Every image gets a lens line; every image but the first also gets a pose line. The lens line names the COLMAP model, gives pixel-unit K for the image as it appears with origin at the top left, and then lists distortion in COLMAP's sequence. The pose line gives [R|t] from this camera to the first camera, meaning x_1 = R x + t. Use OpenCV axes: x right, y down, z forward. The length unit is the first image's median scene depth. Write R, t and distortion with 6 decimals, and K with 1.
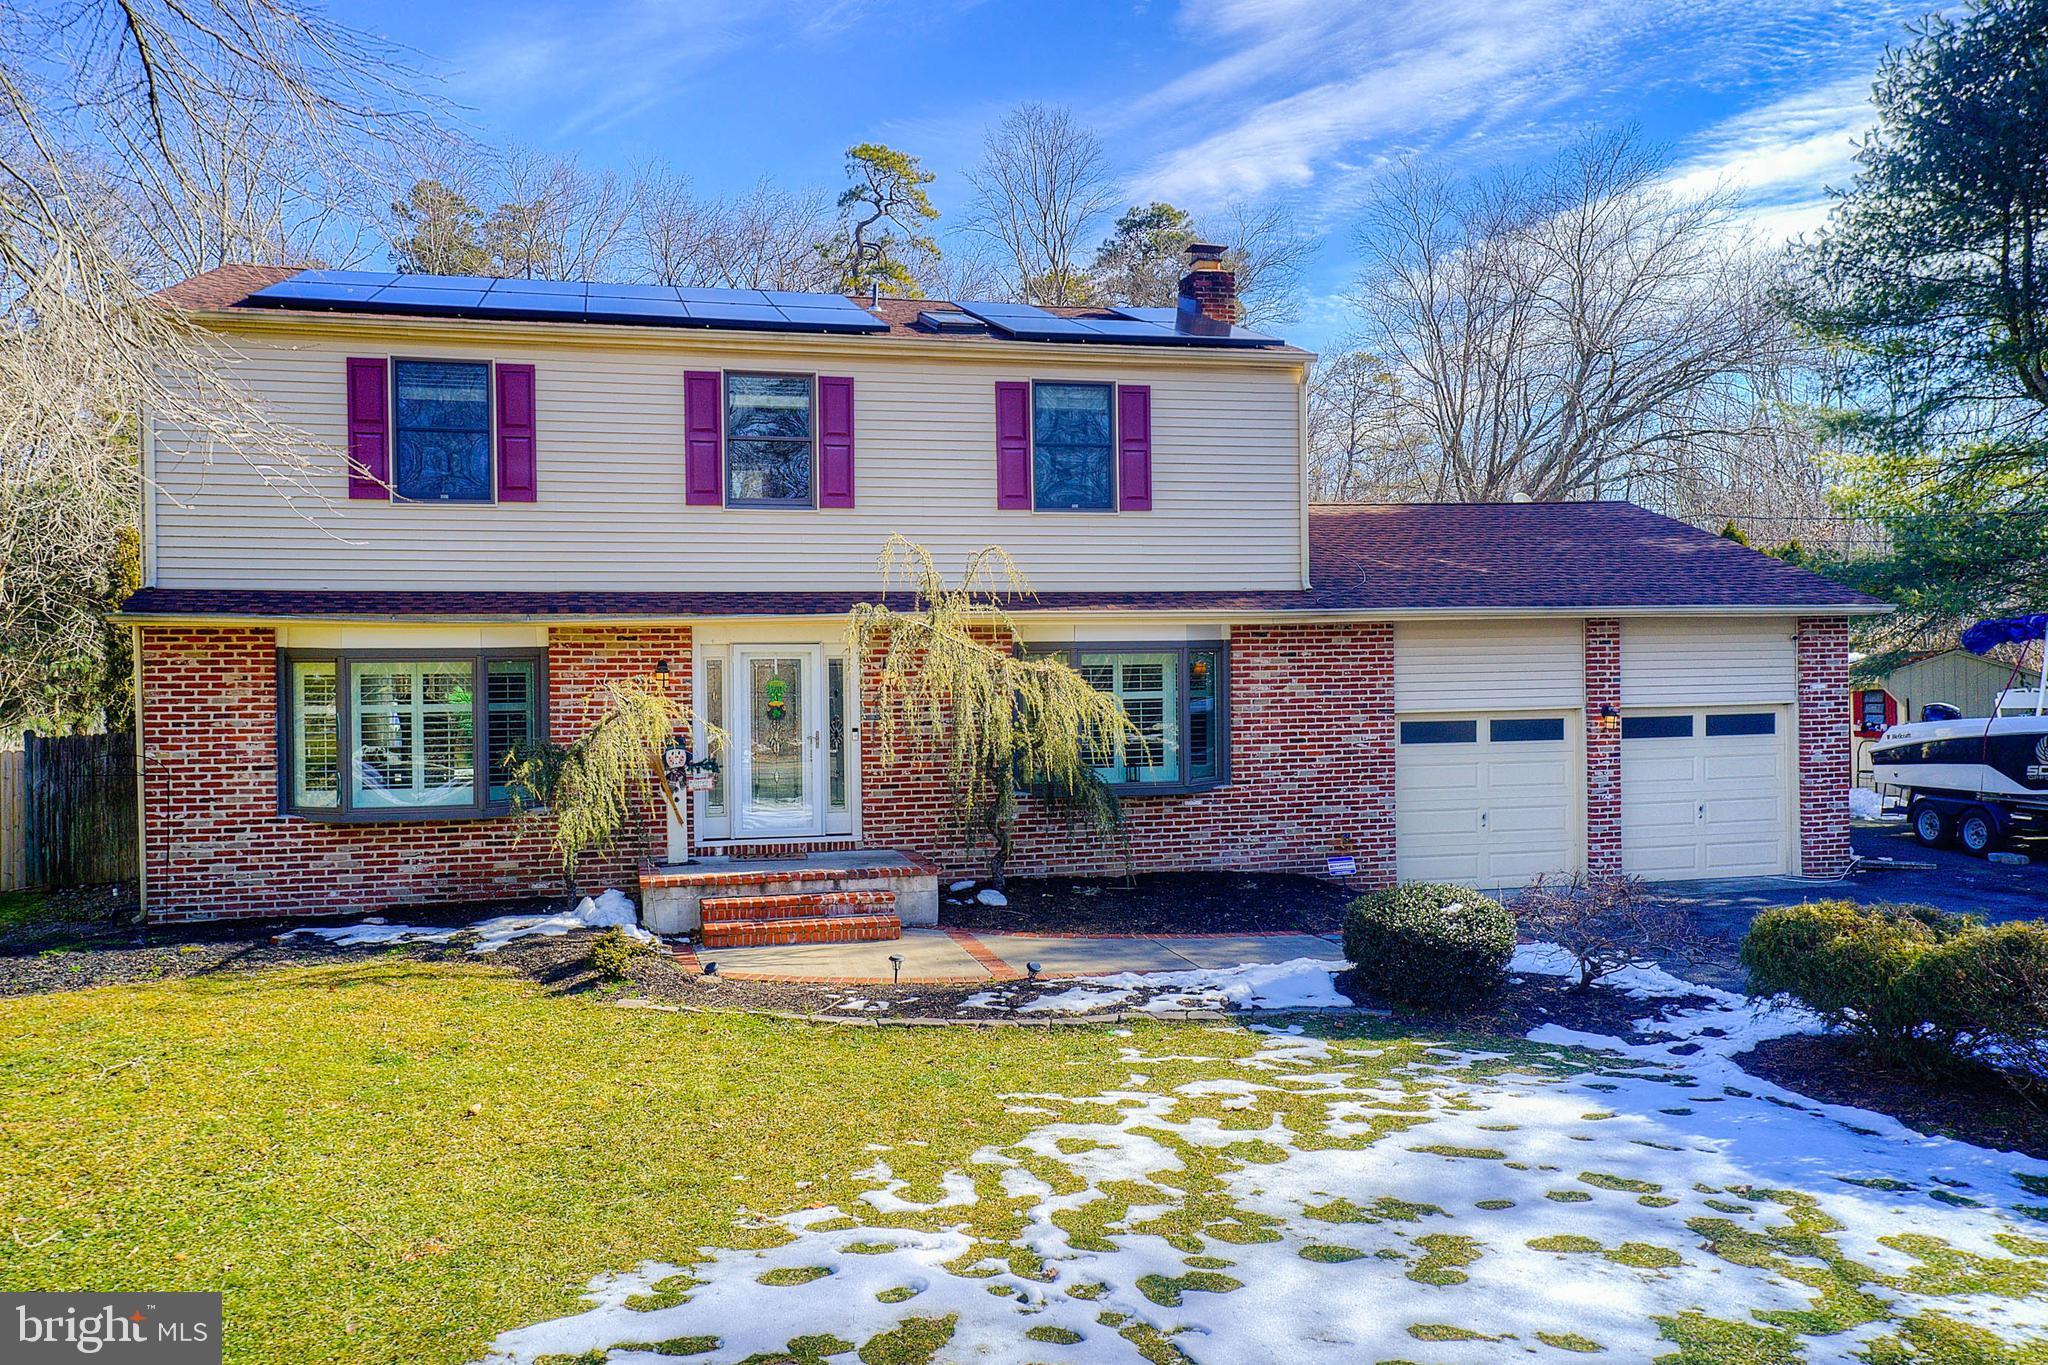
lens RADIAL K [[1602.3, 0, 992.4], [0, 1602.3, 680.4], [0, 0, 1]] dist [0.010584, 0.048897]
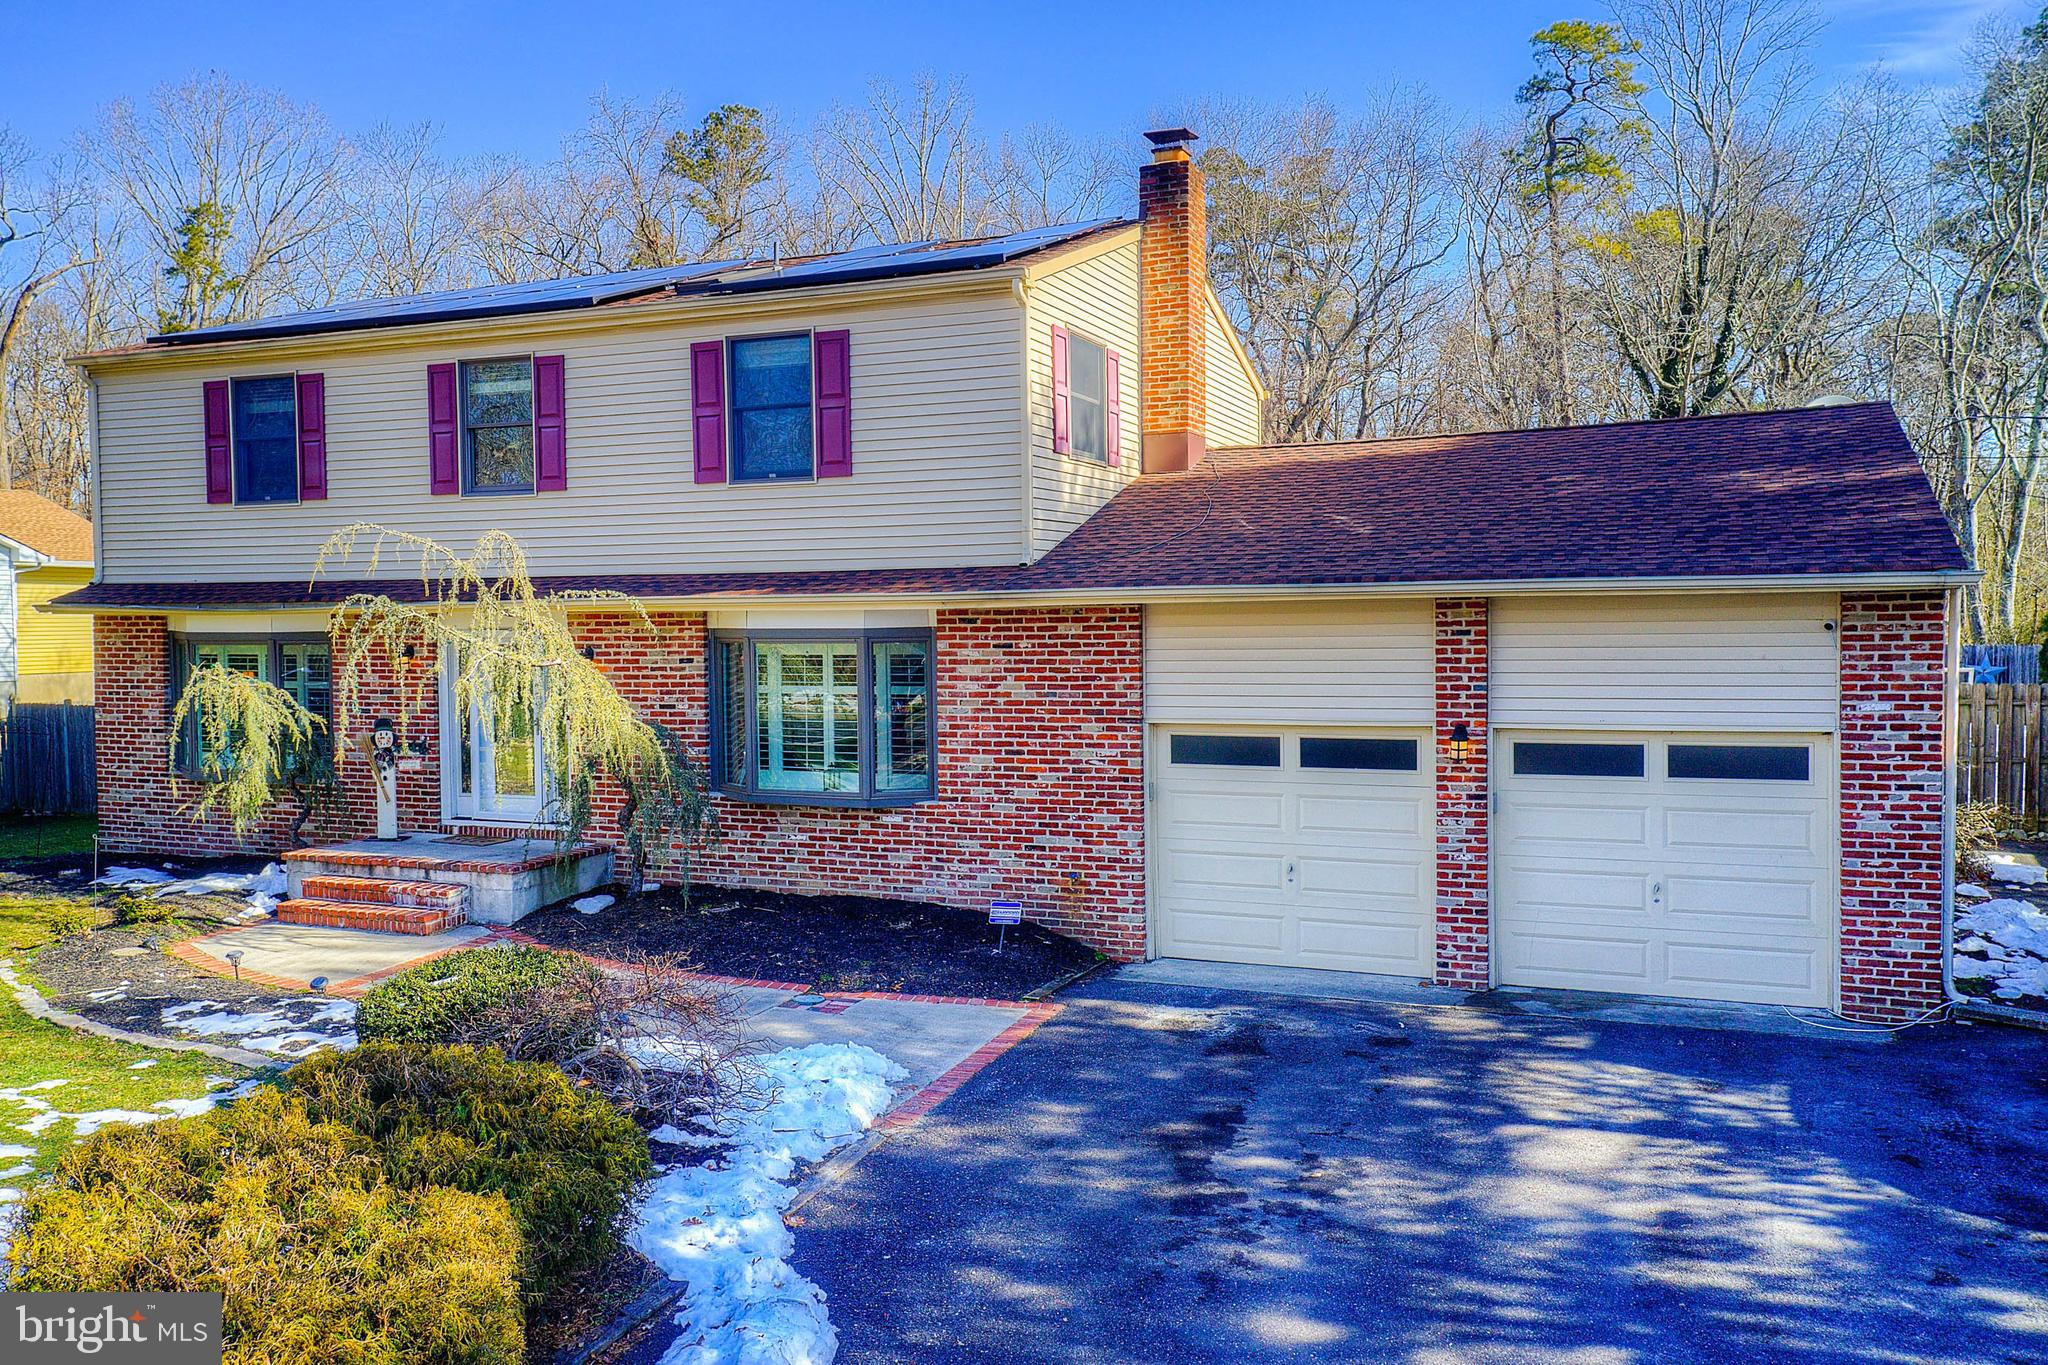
lens RADIAL K [[1607.7, 0, 994.1], [0, 1607.7, 682.1], [0, 0, 1]] dist [0.020404, 0.003030]
pose [[0.801531, 0.028953, -0.597252, 0.684225], [-0.008114, 0.999262, 0.037552, -0.028940], [0.597898, -0.025253, 0.801174, 0.356095]]
